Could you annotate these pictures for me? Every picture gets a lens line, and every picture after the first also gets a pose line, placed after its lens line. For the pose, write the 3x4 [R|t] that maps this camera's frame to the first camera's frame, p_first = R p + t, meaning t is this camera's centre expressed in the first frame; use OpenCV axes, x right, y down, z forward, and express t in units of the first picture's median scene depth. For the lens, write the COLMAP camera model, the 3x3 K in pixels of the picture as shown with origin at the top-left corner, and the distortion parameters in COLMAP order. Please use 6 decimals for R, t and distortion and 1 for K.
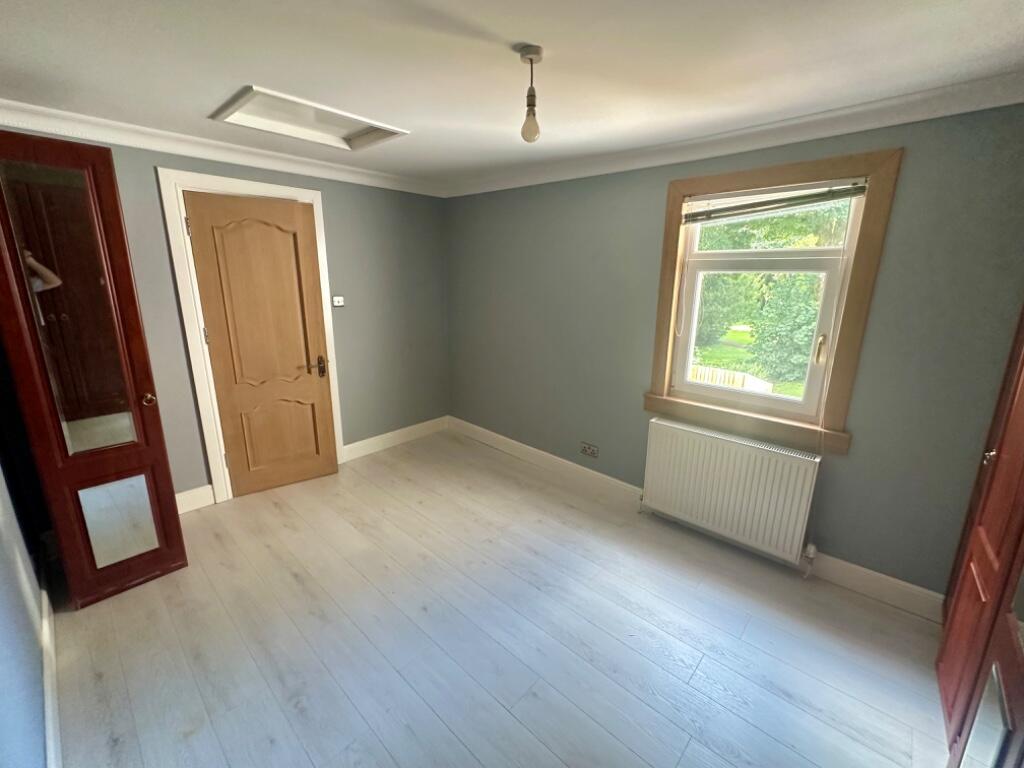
lens RADIAL K [[426.2, 0, 511.0], [0, 426.2, 383.6], [0, 0, 1]] dist [-0.004269, 0.000120]
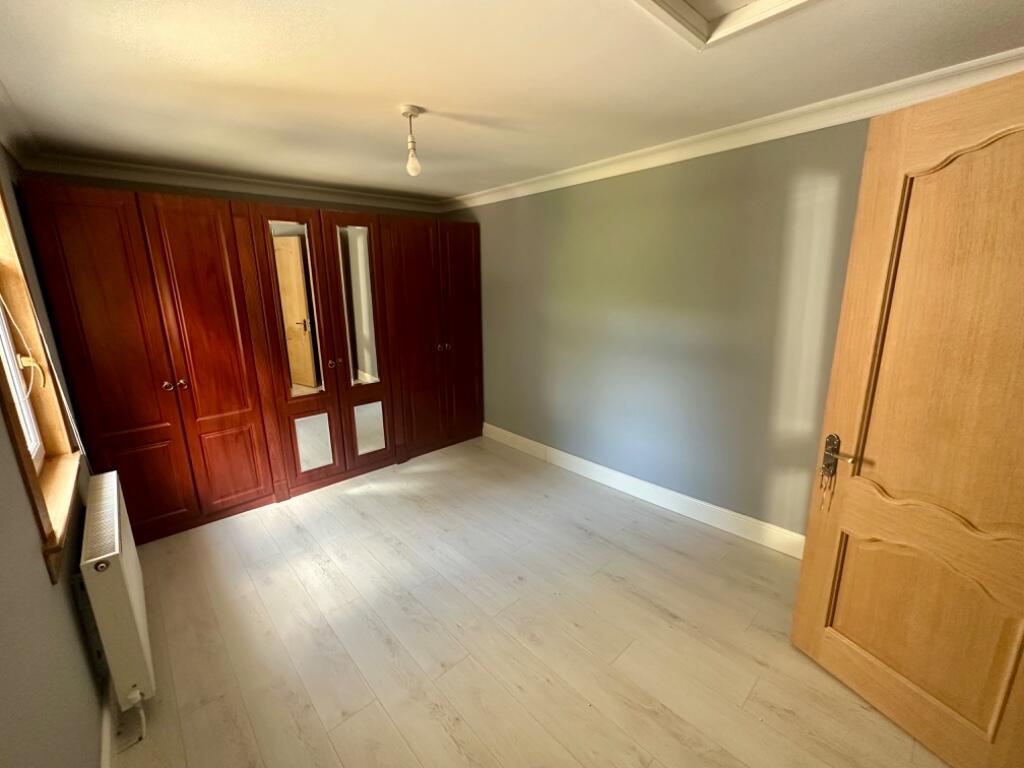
lens RADIAL K [[426.2, 0, 511.0], [0, 426.2, 383.6], [0, 0, 1]] dist [-0.004269, 0.000120]
pose [[-0.996505, -0.012013, 0.082668, -0.232581], [0.028143, 0.883479, 0.467625, -0.387458], [-0.078653, 0.468317, -0.880053, 1.546049]]
